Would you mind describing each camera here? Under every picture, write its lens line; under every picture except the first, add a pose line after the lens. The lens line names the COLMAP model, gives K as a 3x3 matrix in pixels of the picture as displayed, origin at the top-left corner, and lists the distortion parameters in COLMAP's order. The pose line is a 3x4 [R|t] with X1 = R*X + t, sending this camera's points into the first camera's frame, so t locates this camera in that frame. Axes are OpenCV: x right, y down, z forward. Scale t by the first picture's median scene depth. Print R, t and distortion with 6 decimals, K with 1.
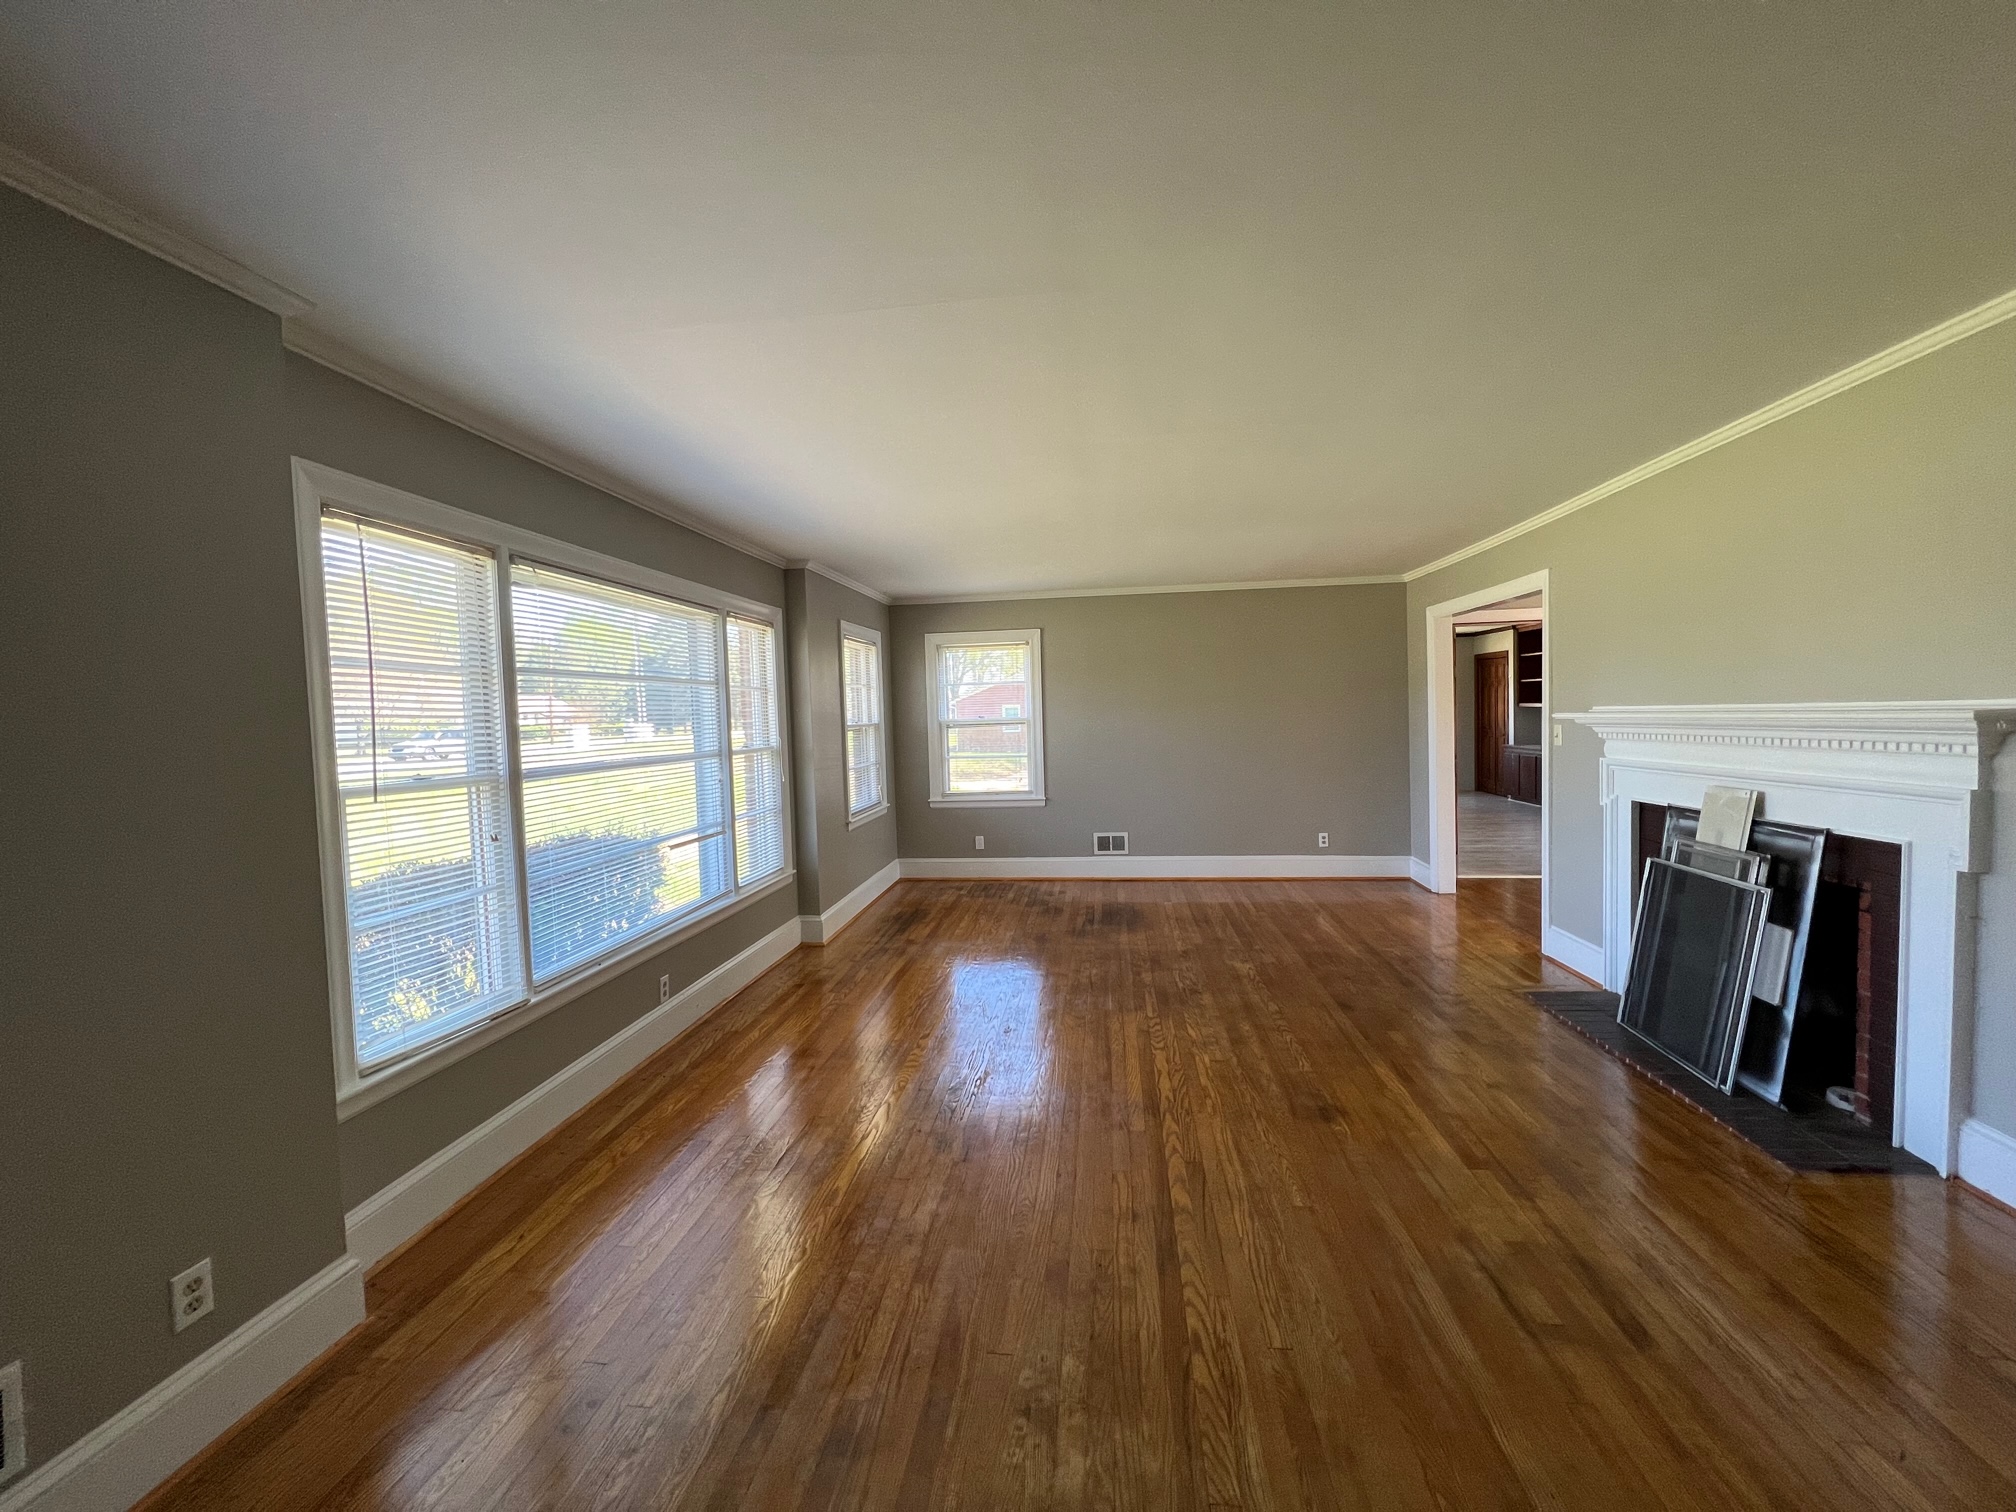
lens RADIAL K [[801.9, 0, 993.8], [0, 801.9, 750.1], [0, 0, 1]] dist [-0.011084, 0.000471]
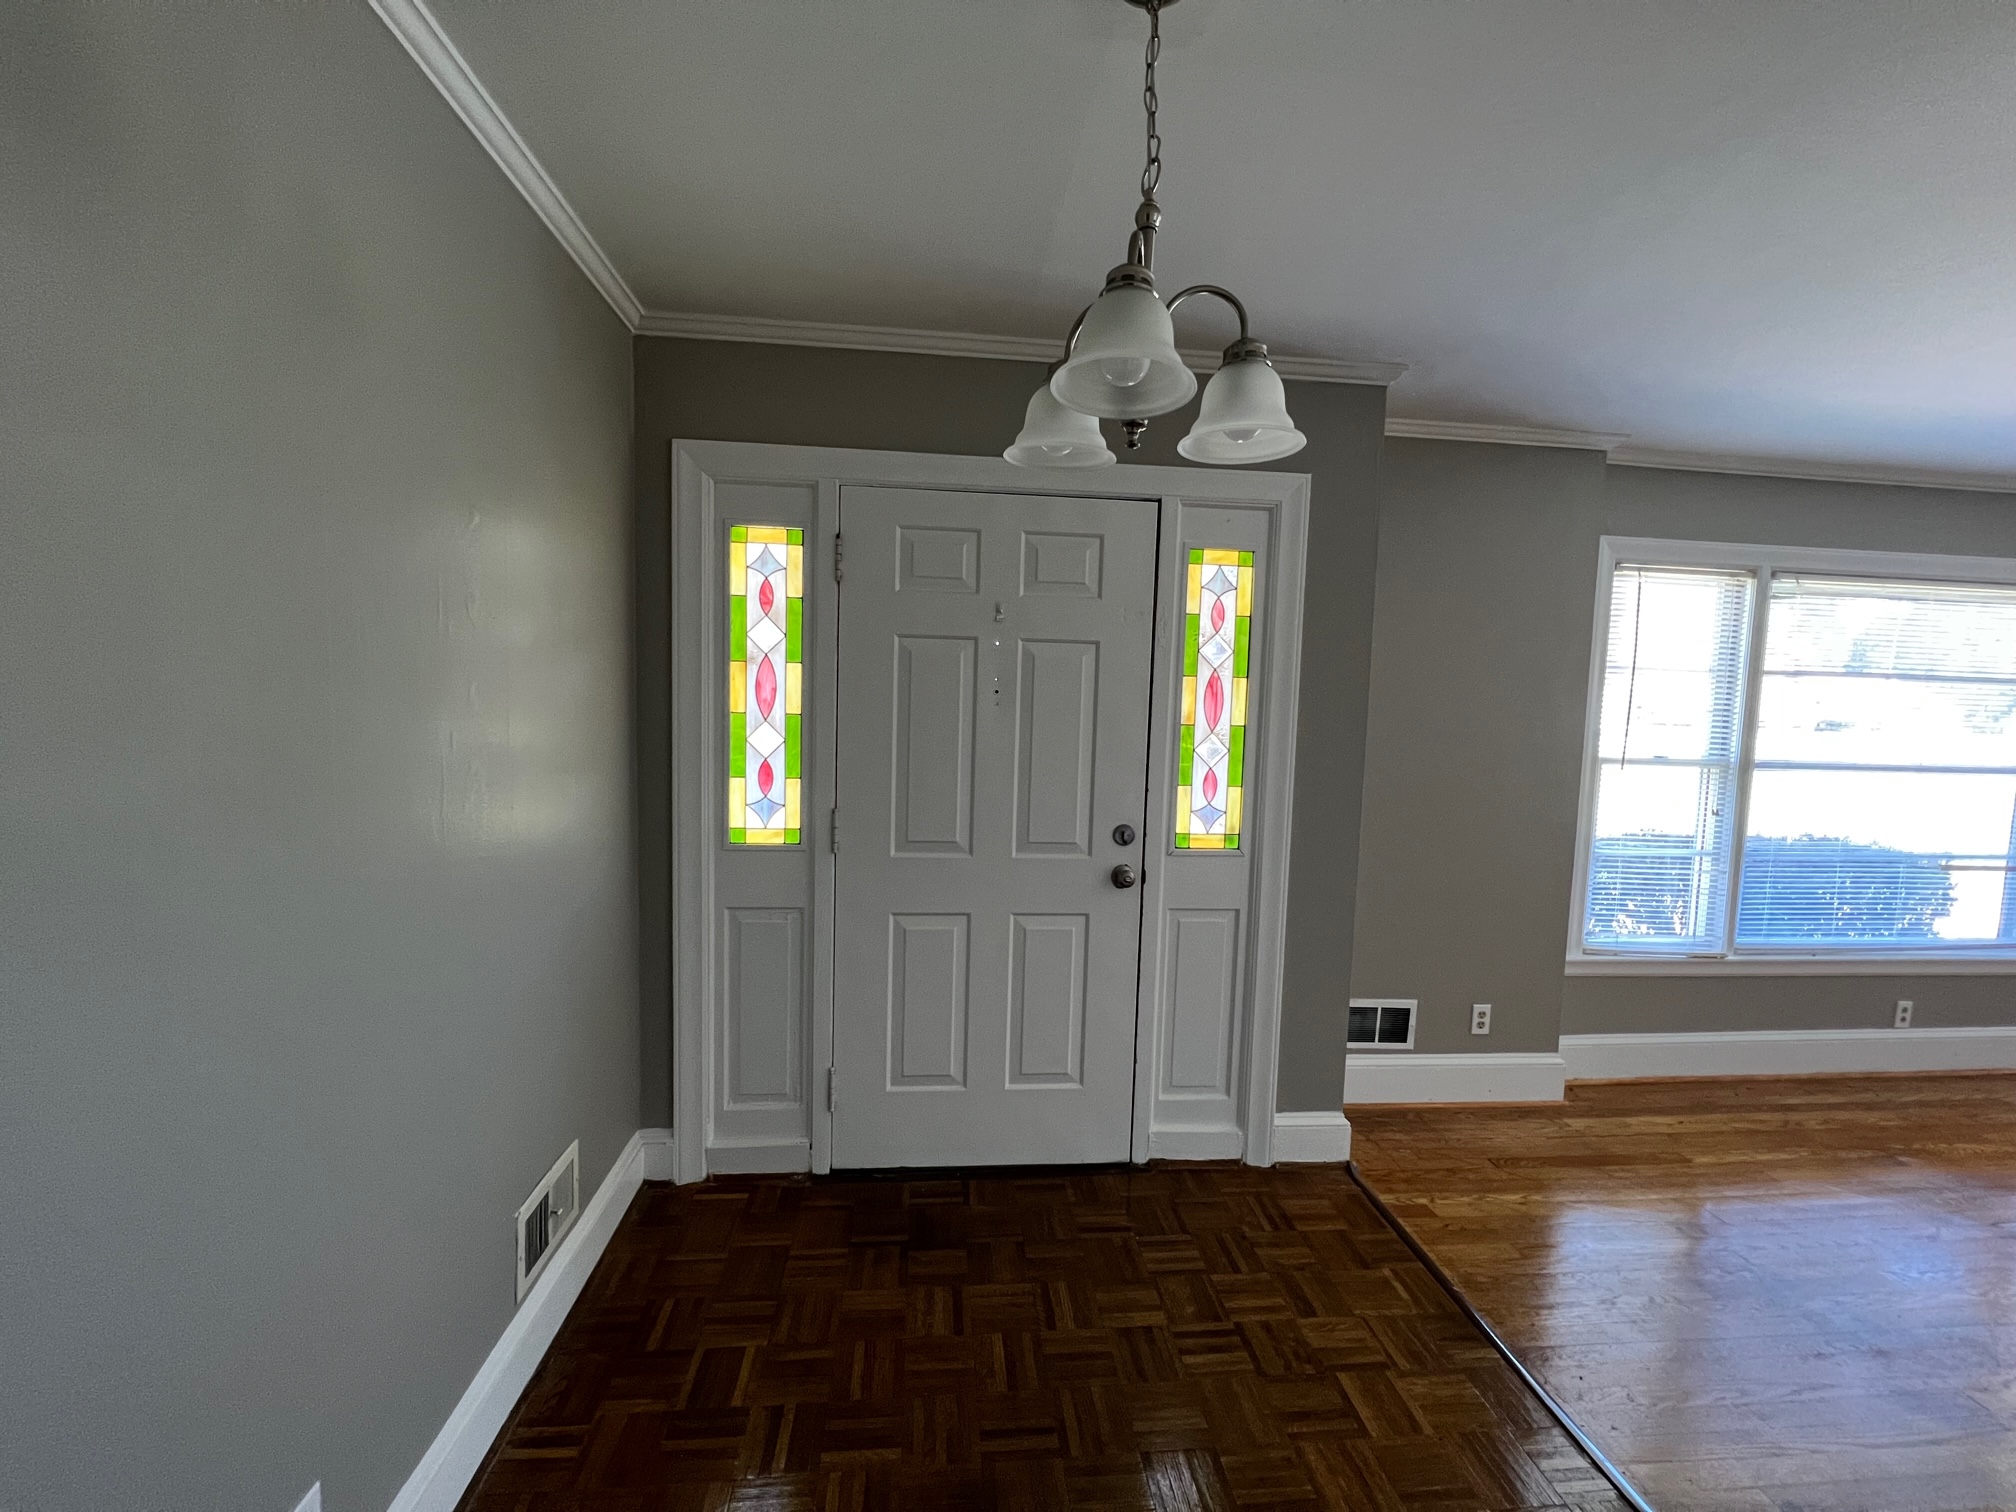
lens RADIAL K [[801.9, 0, 993.8], [0, 801.9, 750.1], [0, 0, 1]] dist [-0.011084, 0.000471]
pose [[0.225050, 0.110481, -0.968063, 0.280854], [-0.076026, 0.992513, 0.095597, -0.015836], [0.971377, 0.052083, 0.231765, -0.345075]]
